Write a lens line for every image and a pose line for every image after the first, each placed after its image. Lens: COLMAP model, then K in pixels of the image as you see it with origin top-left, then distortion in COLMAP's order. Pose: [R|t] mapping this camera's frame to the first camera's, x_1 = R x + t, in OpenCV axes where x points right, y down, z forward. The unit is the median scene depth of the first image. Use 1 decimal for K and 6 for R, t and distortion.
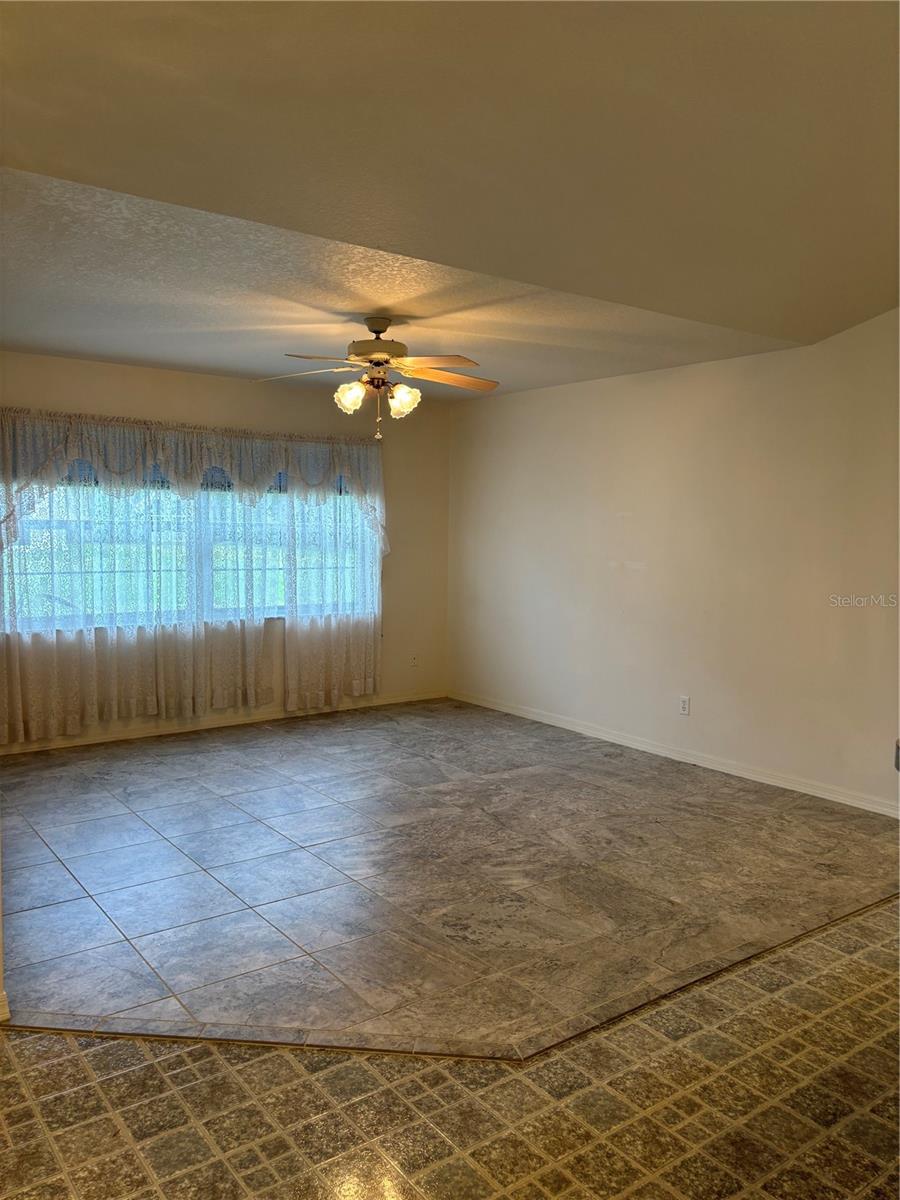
lens RADIAL K [[909.2, 0, 450.5], [0, 909.2, 594.8], [0, 0, 1]] dist [0.062961, -0.056454]
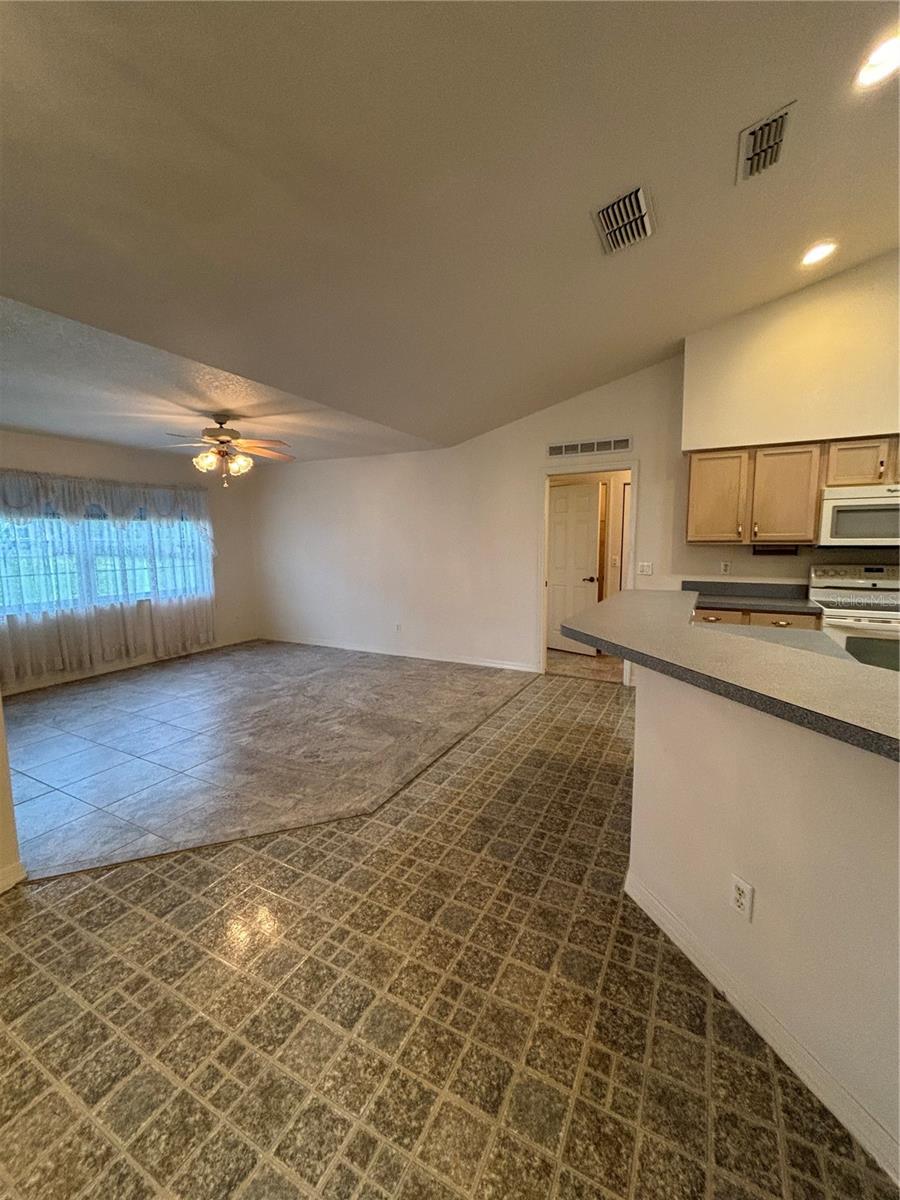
lens RADIAL K [[485.7, 0, 450.4], [0, 485.7, 590.2], [0, 0, 1]] dist [0.002921, -0.002065]
pose [[0.903074, -0.068663, 0.423961, -0.105062], [0.055745, 0.997527, 0.042814, 0.003628], [-0.425853, -0.015031, 0.904668, 0.009698]]
